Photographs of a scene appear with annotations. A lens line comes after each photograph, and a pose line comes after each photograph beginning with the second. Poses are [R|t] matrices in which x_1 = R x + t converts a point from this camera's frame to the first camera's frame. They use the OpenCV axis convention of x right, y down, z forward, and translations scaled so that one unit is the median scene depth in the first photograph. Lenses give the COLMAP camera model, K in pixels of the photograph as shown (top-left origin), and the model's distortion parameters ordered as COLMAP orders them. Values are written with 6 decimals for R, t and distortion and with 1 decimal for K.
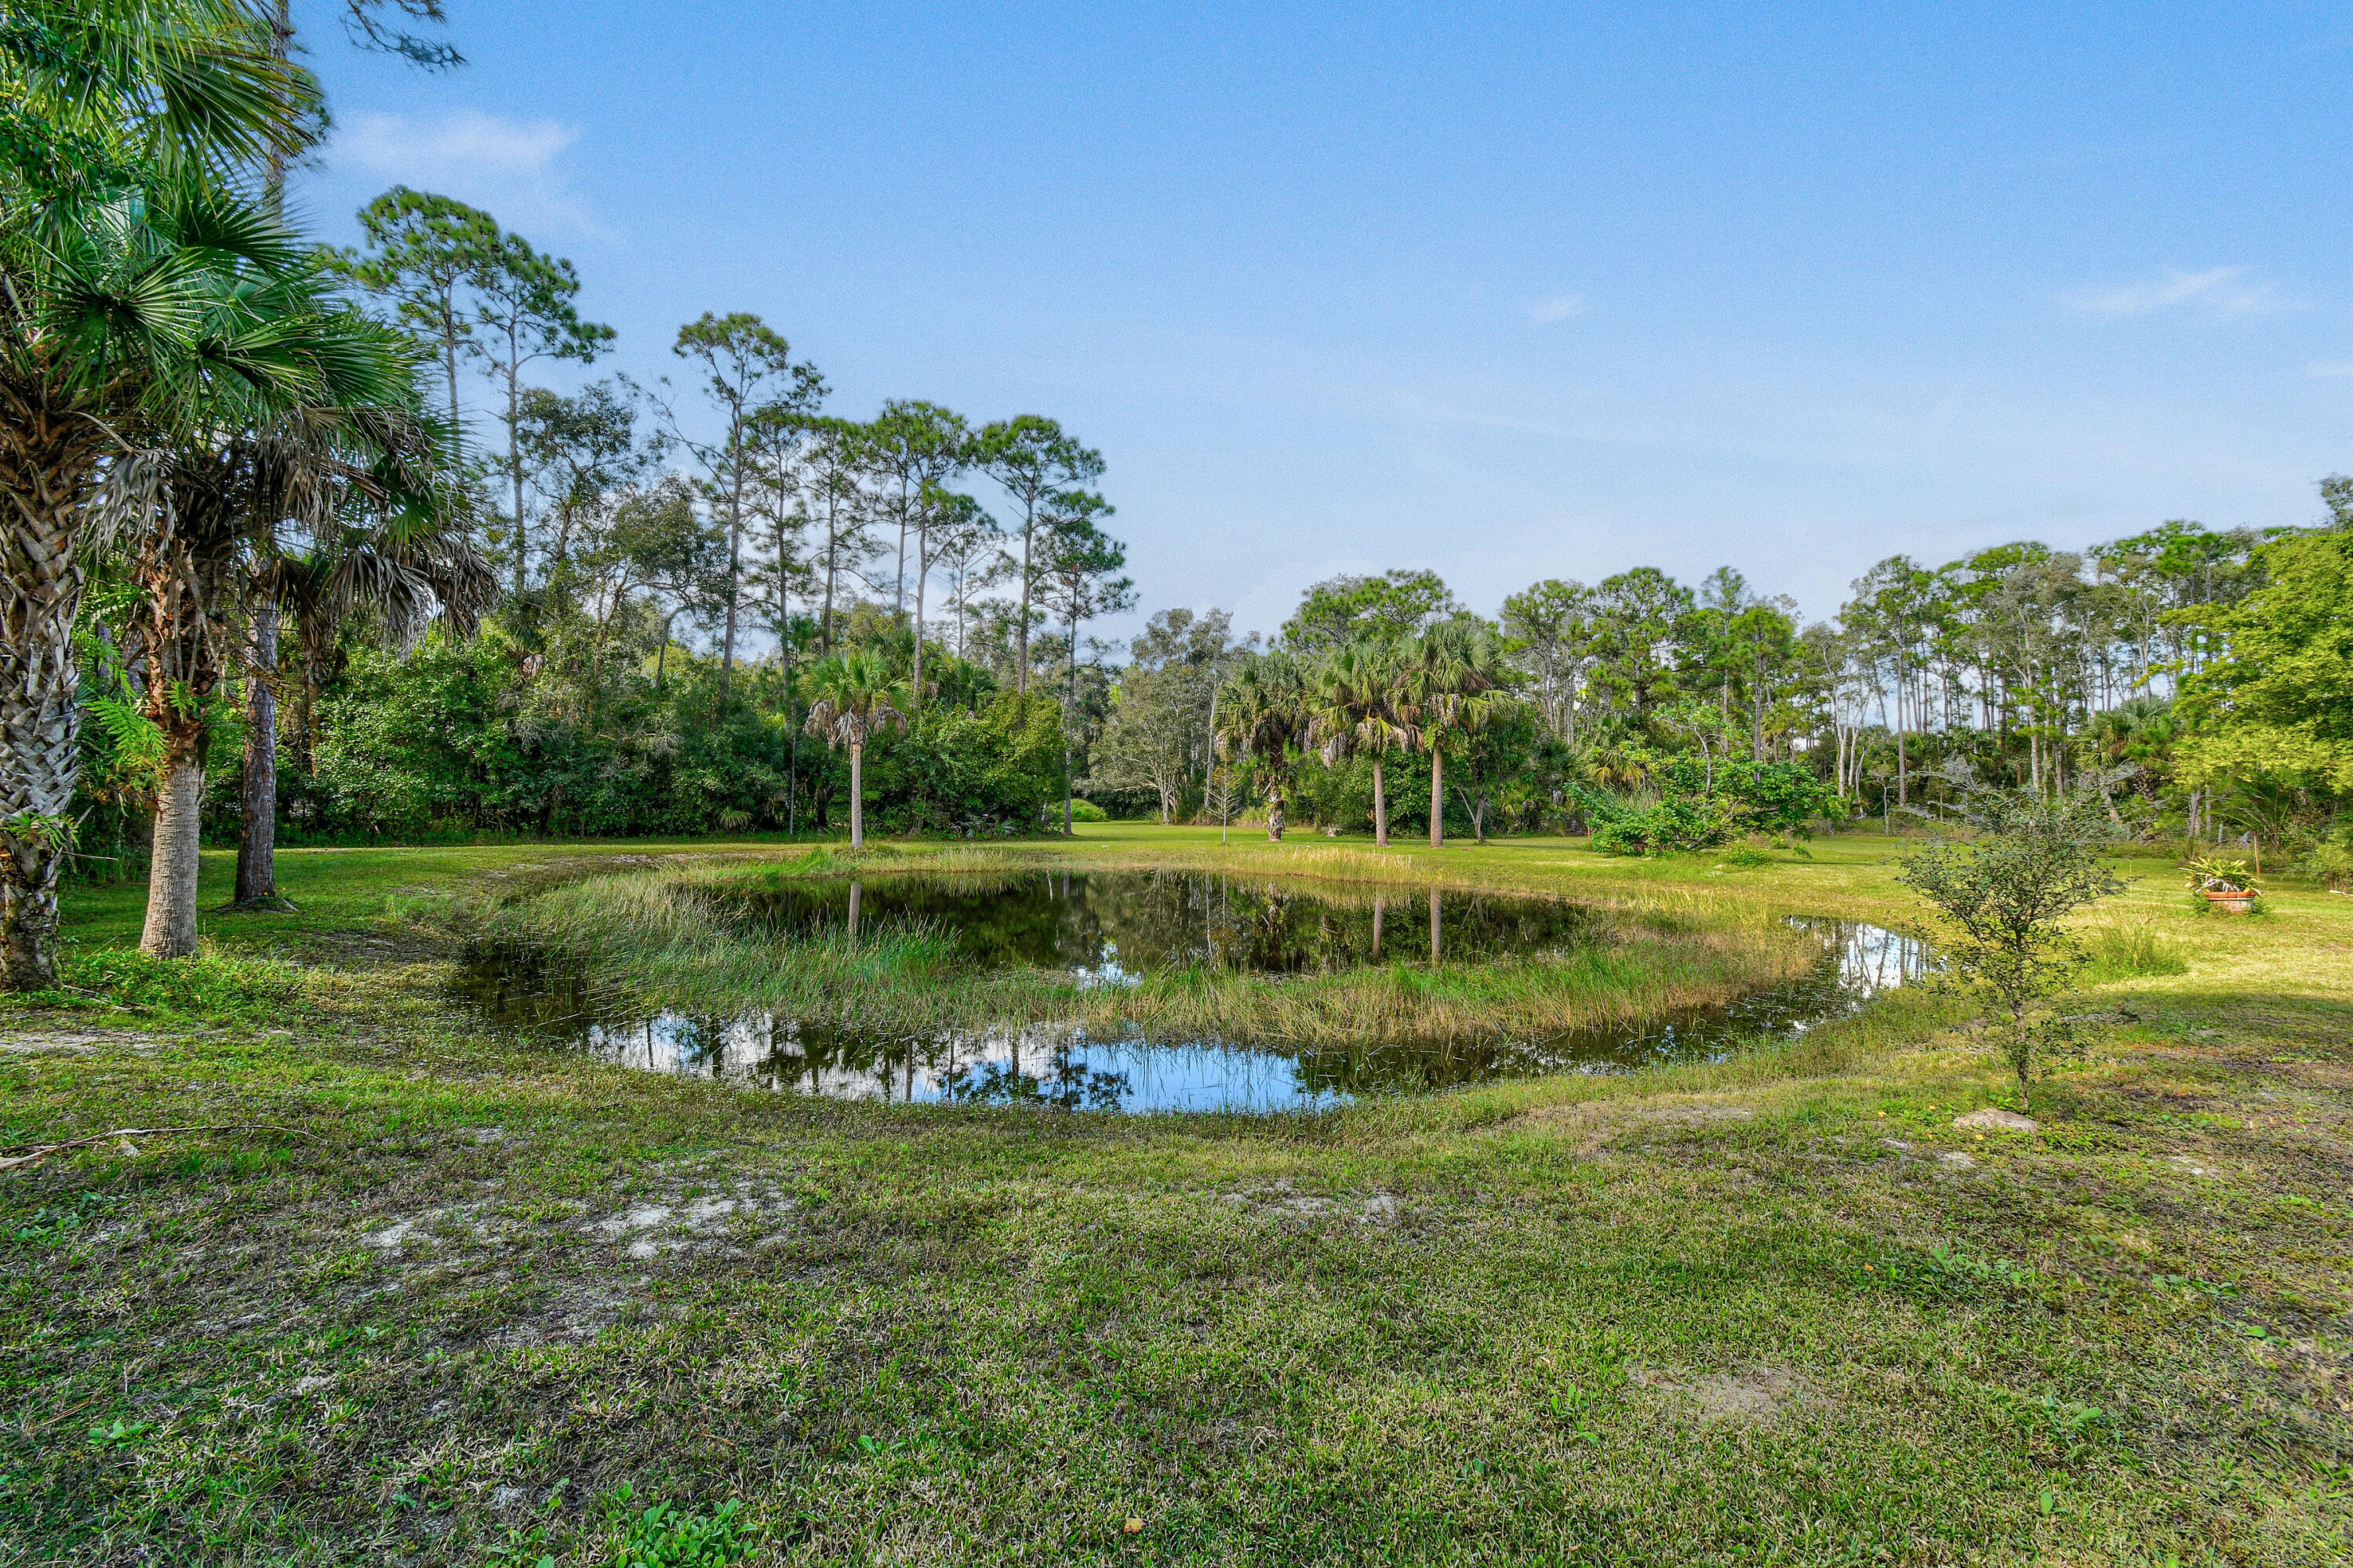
lens RADIAL K [[1039.1, 0, 1177.6], [0, 1039.1, 792.0], [0, 0, 1]] dist [0.013028, -0.001549]
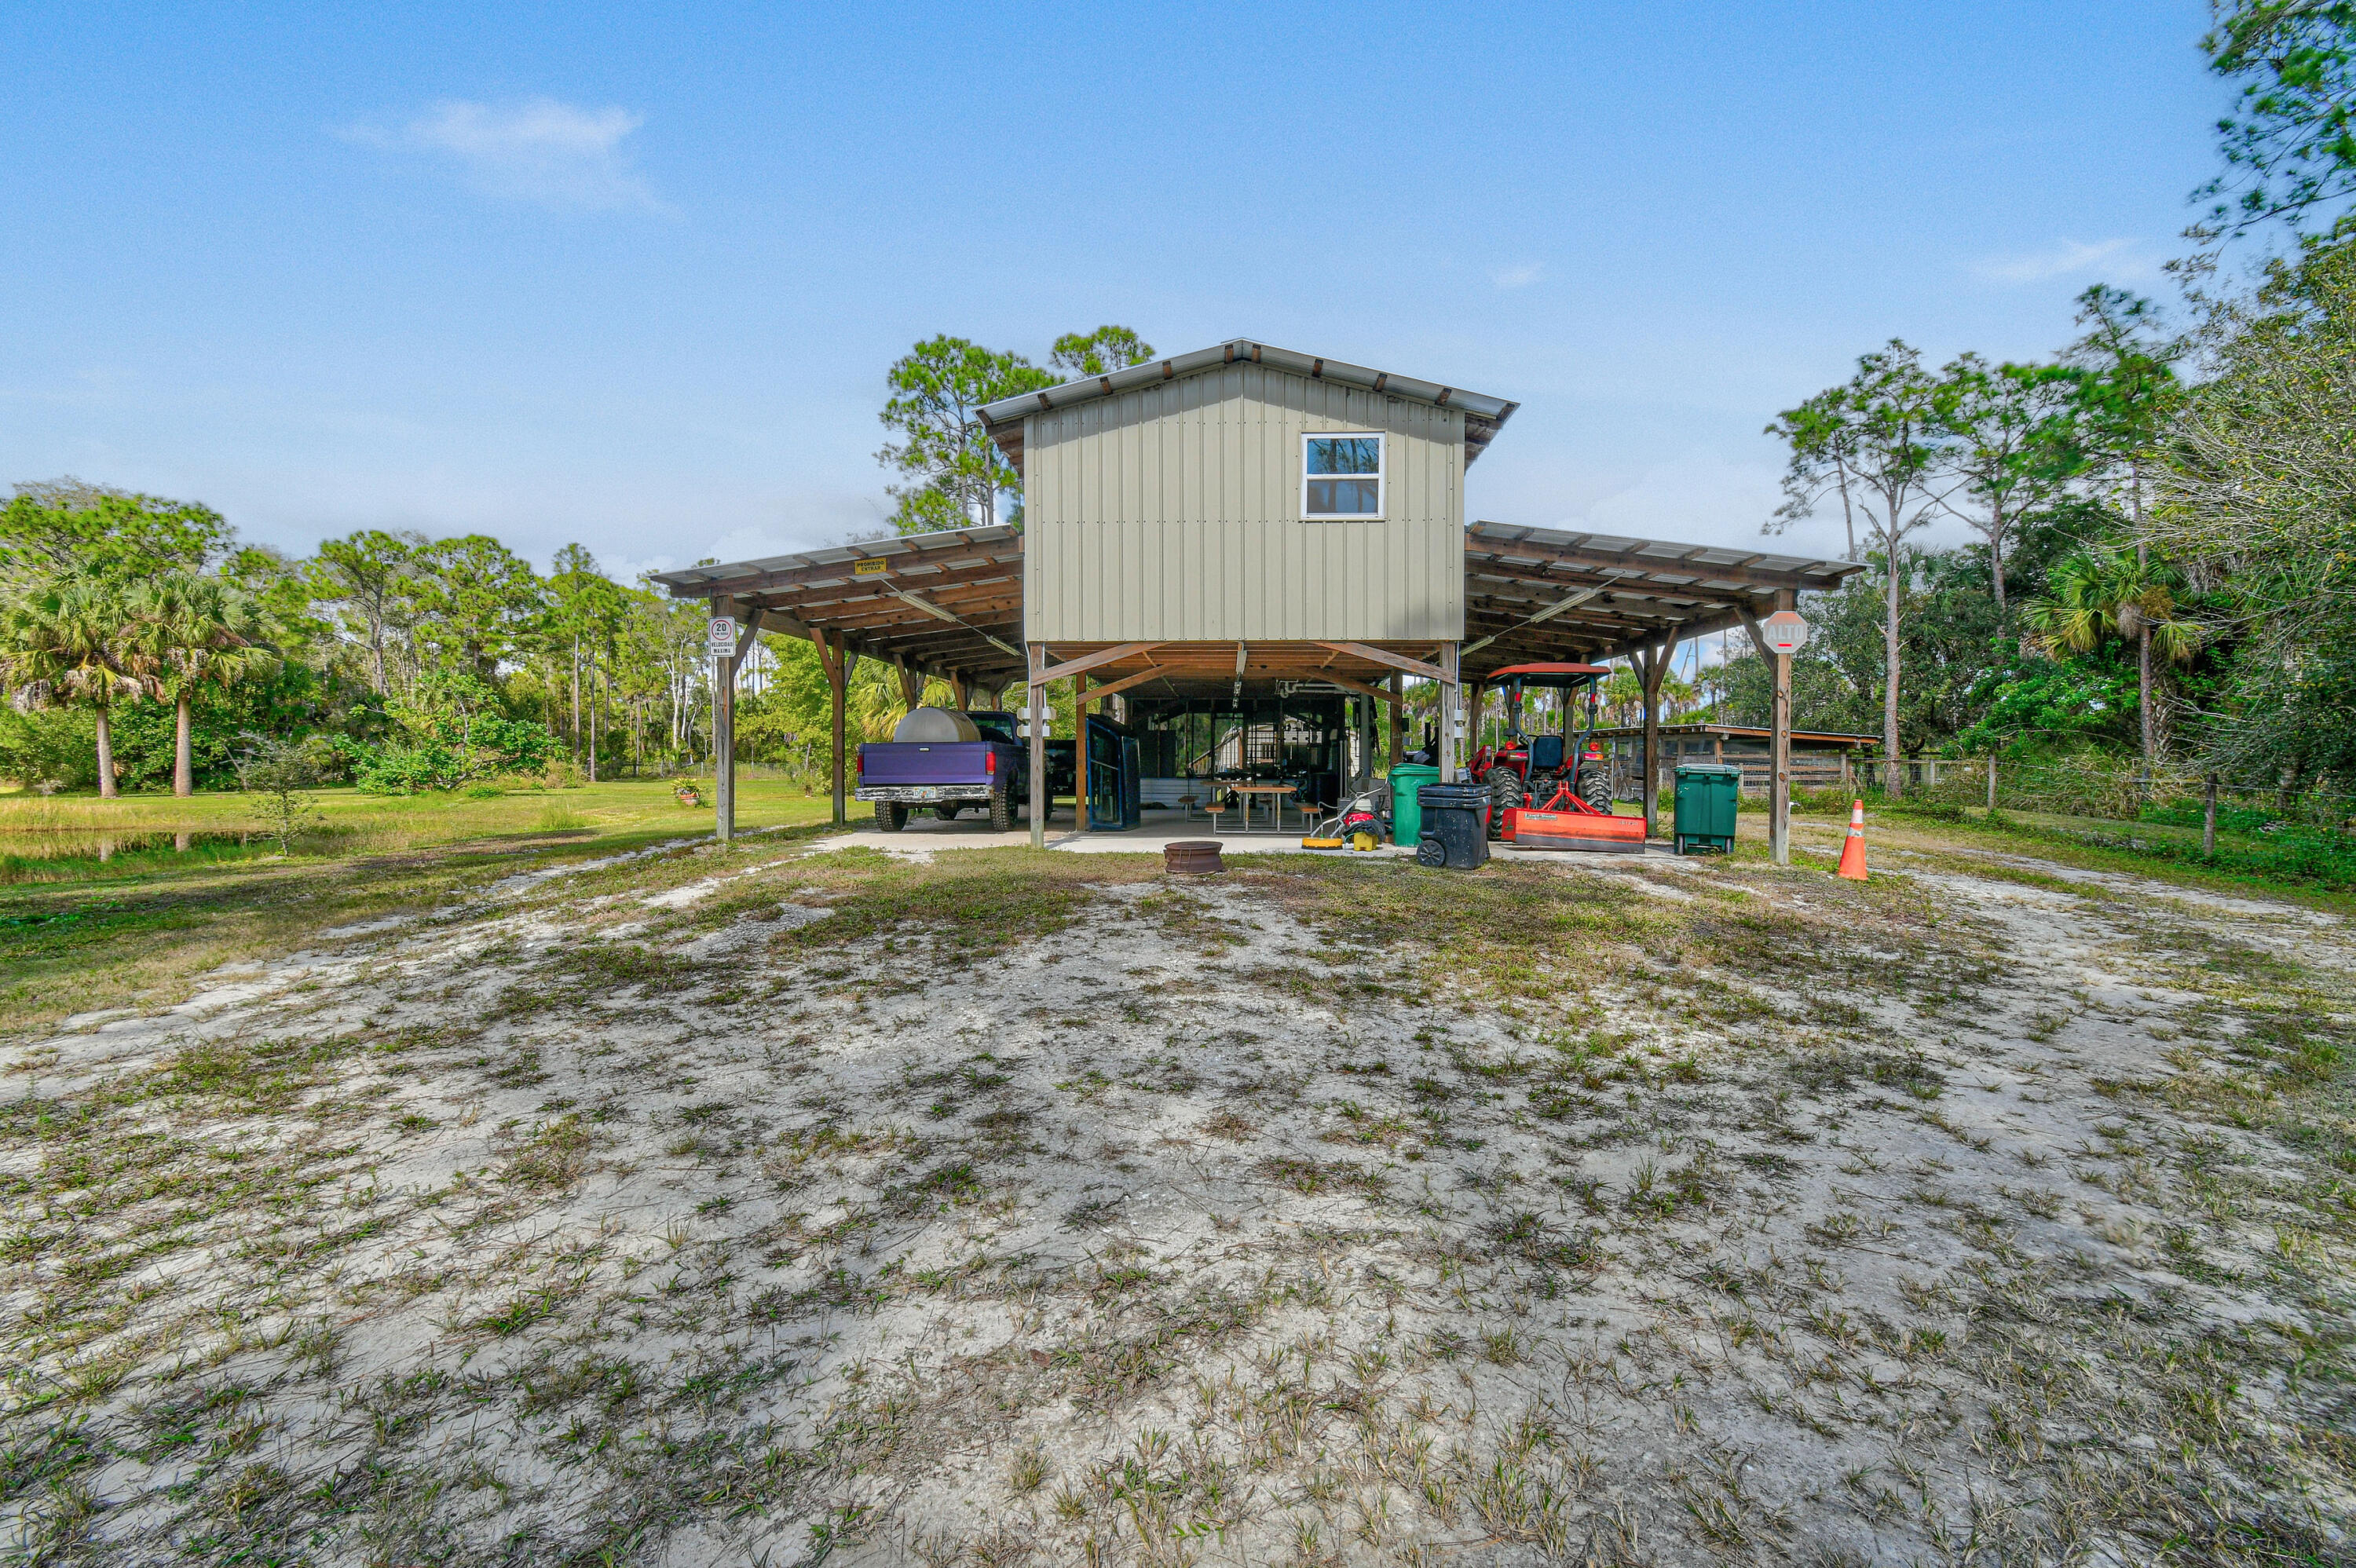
lens RADIAL K [[1040.3, 0, 1192.1], [0, 1040.3, 786.5], [0, 0, 1]] dist [0.013028, -0.001549]
pose [[0.586584, -0.029257, 0.809360, -0.008425], [-0.004089, 0.999228, 0.039084, -0.001011], [-0.809878, -0.026236, 0.586011, -0.409495]]
